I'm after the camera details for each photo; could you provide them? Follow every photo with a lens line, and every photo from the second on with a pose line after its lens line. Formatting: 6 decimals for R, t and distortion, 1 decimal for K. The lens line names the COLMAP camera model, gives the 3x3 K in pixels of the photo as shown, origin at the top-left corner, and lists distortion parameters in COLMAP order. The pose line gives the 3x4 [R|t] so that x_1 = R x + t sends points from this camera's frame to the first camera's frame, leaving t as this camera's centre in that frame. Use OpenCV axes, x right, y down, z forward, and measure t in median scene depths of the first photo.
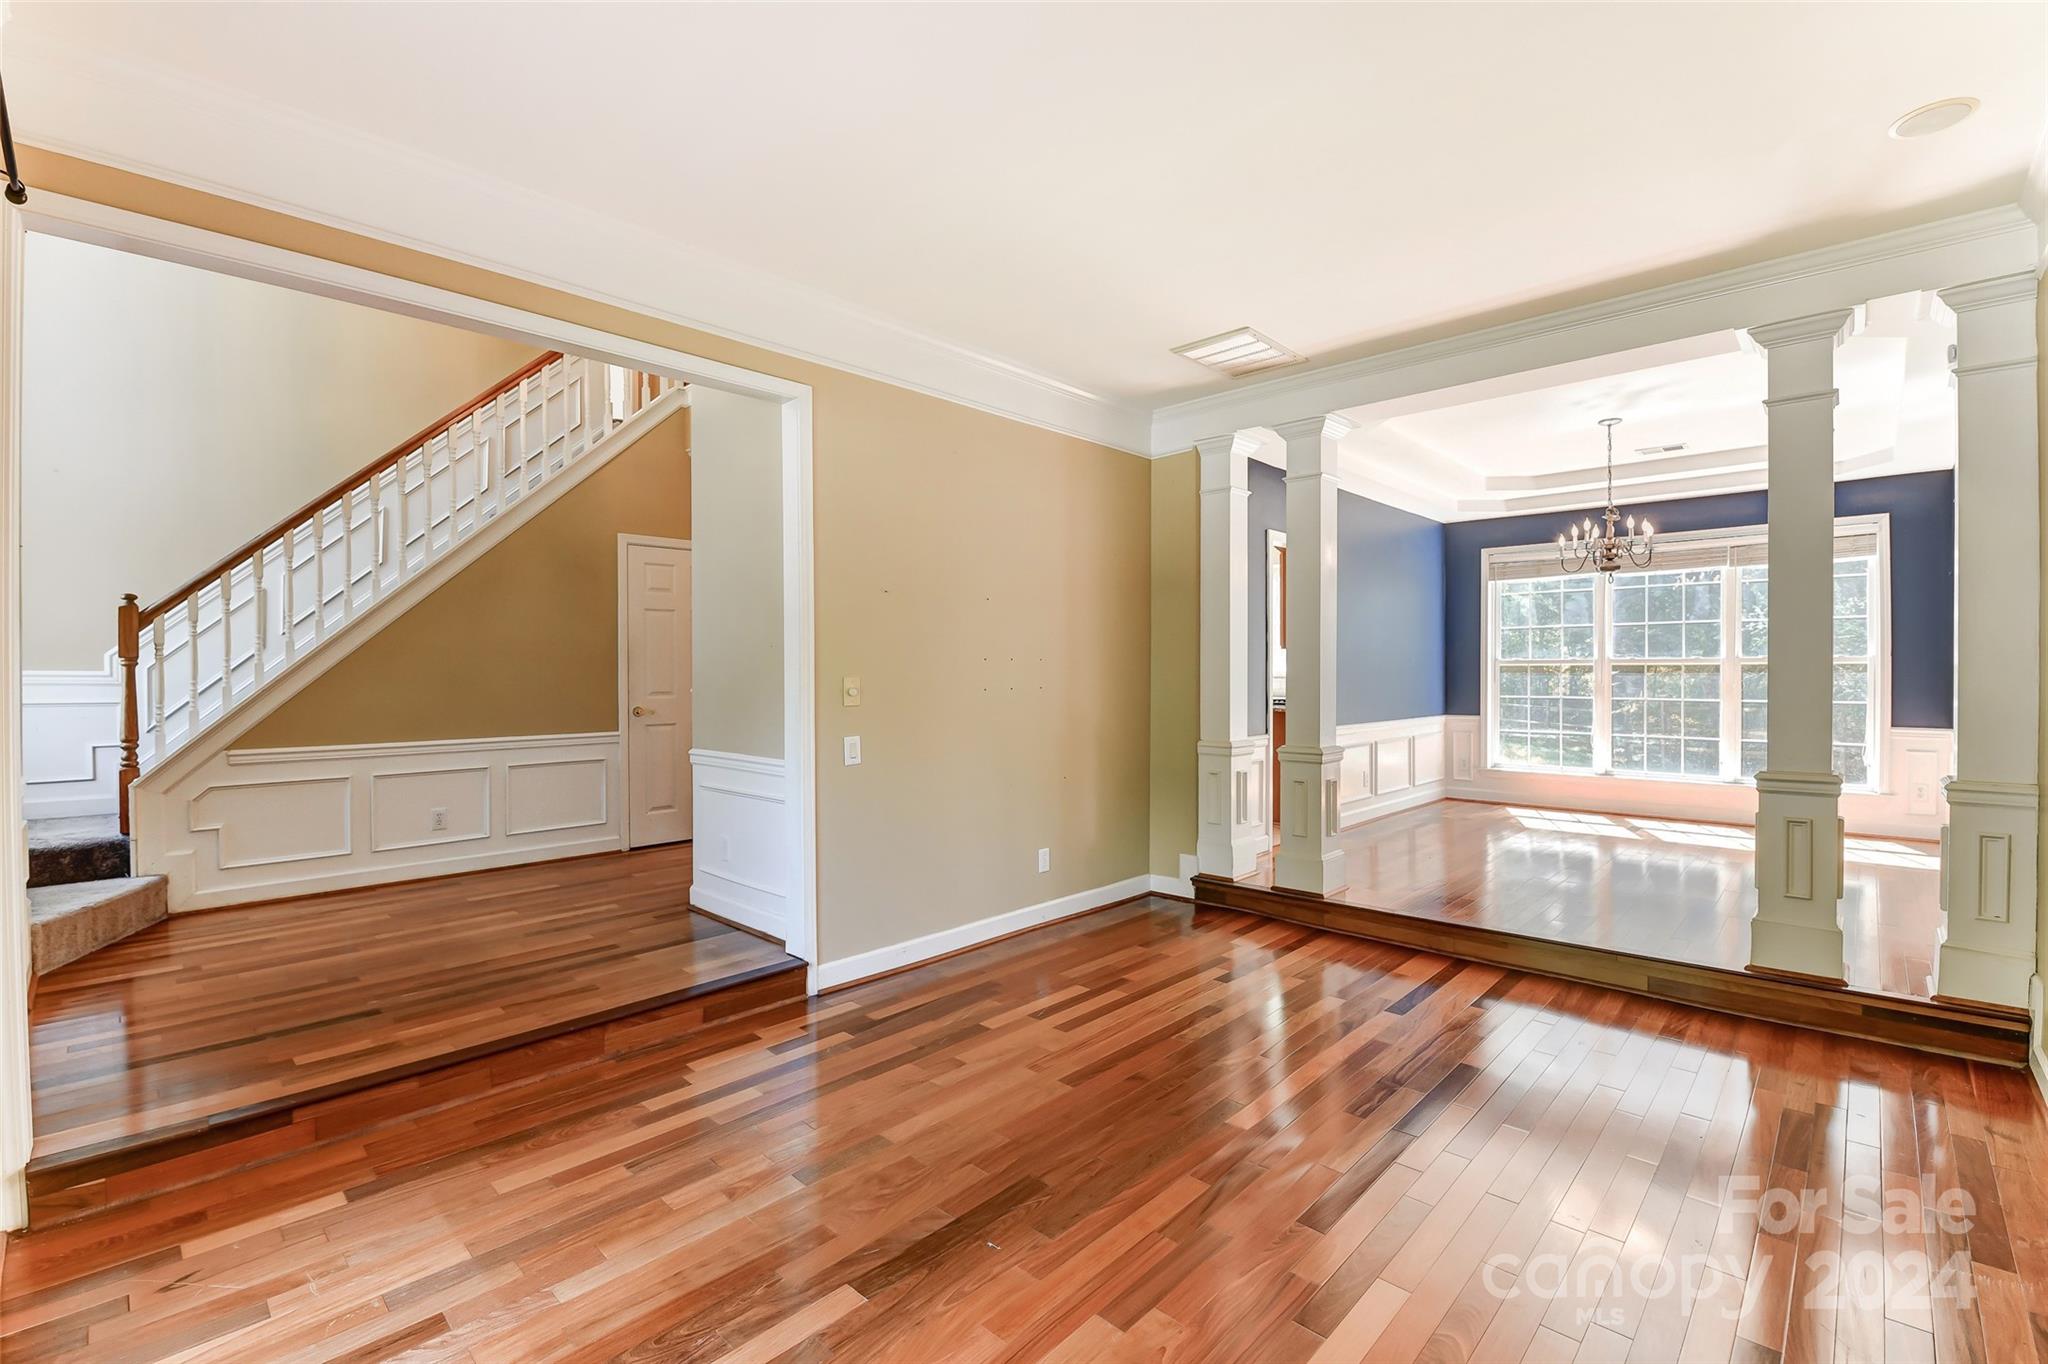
lens RADIAL K [[878.2, 0, 1024.0], [0, 878.2, 682.0], [0, 0, 1]] dist [-0.002254, -0.000526]
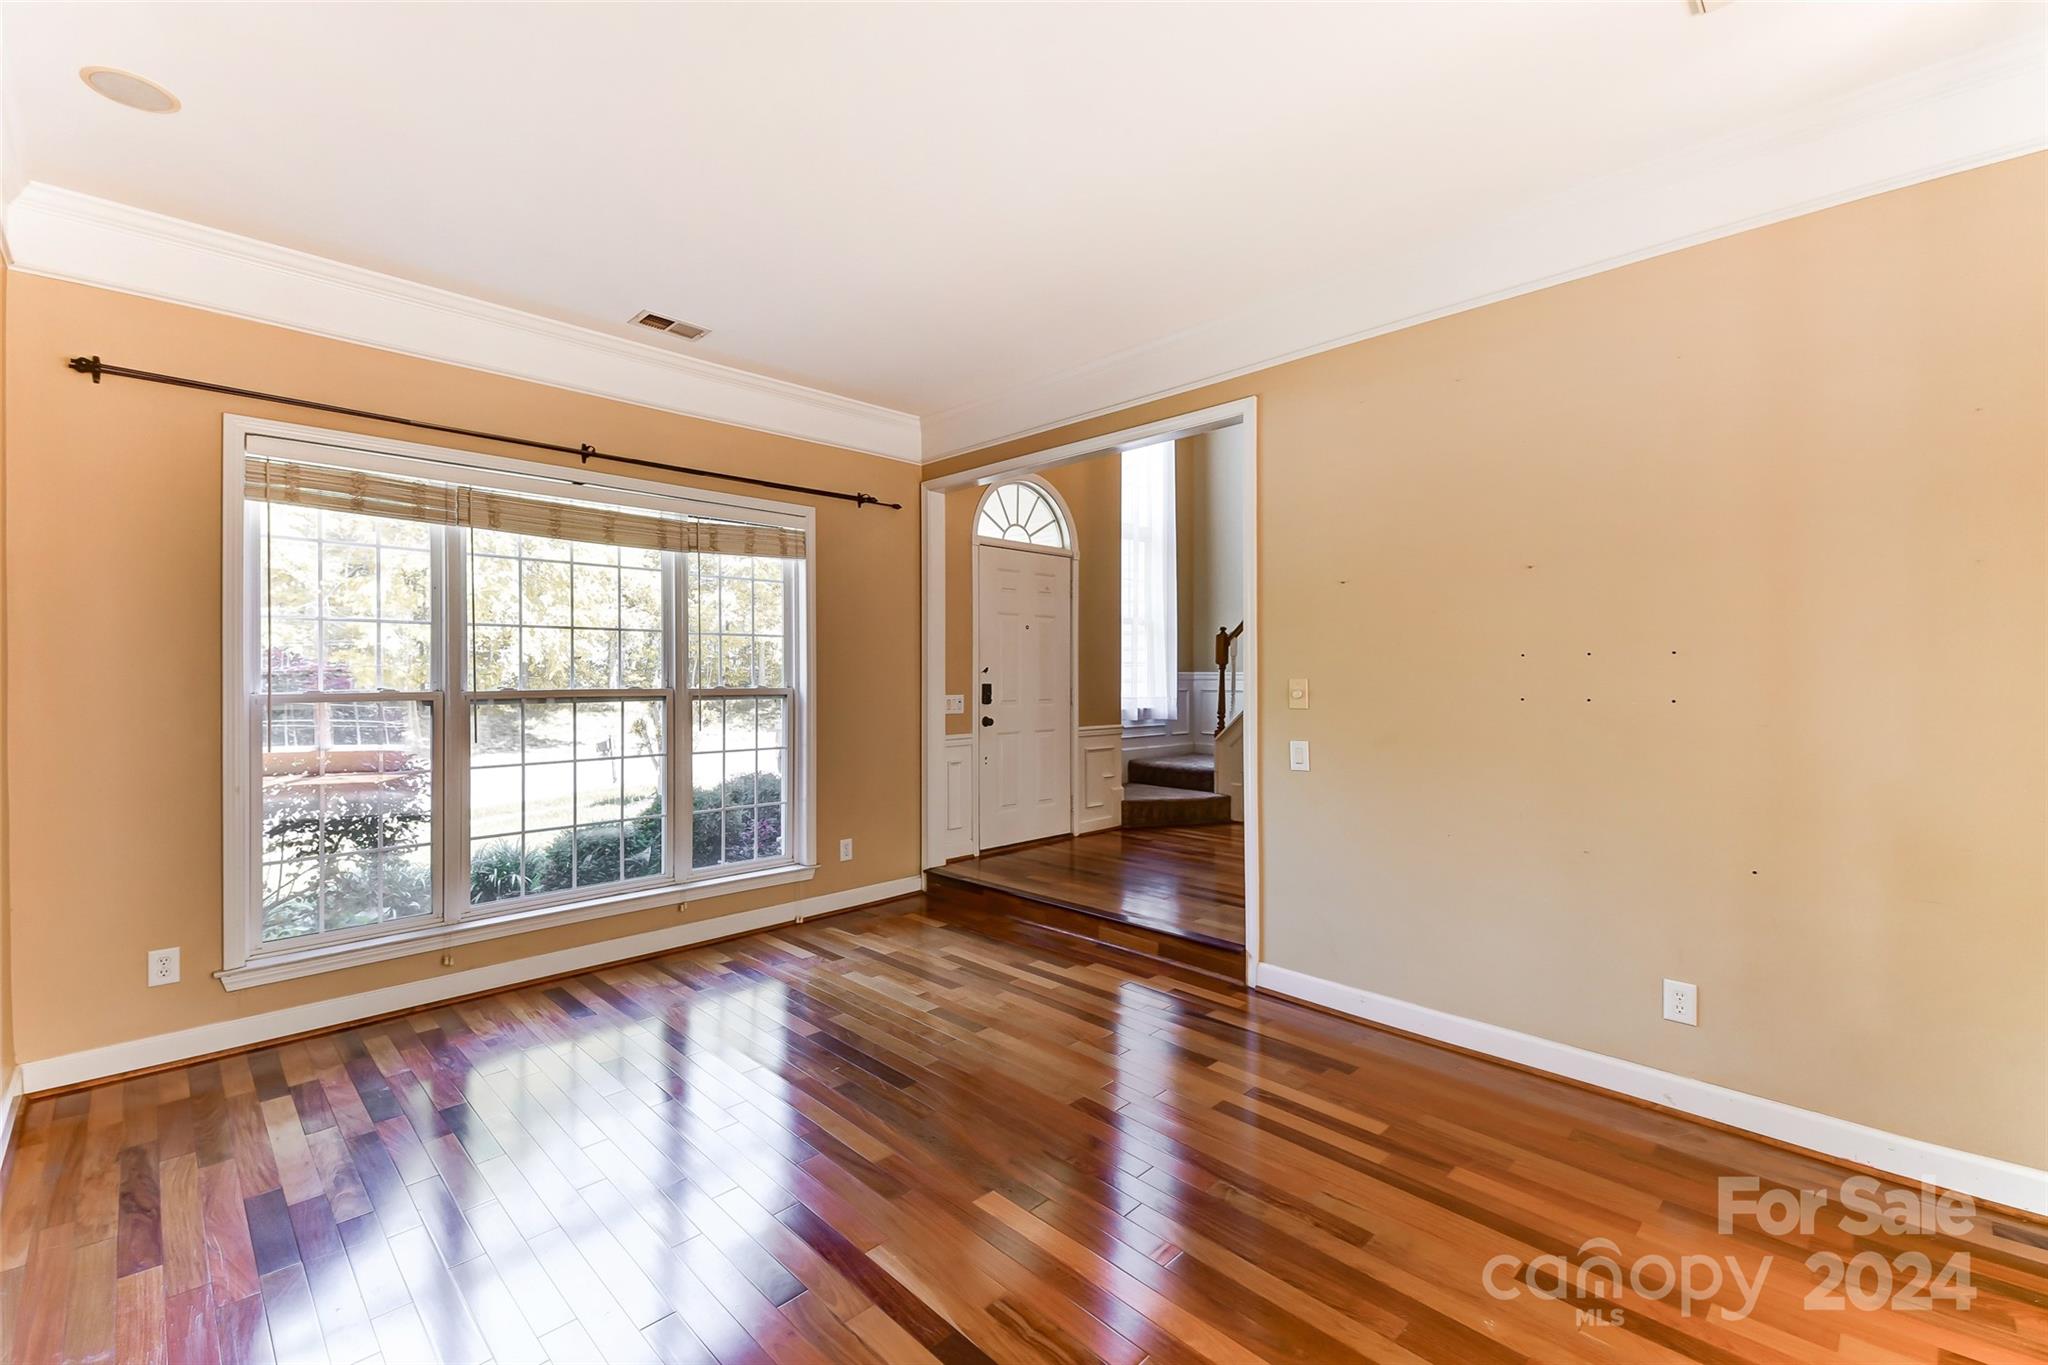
lens RADIAL K [[881.8, 0, 1032.5], [0, 881.8, 676.4], [0, 0, 1]] dist [0.021988, -0.000457]
pose [[-0.017551, 0.007009, -0.999821, 0.876038], [-0.014048, 0.999875, 0.007256, -0.012596], [0.999747, 0.014173, -0.017451, 0.828427]]
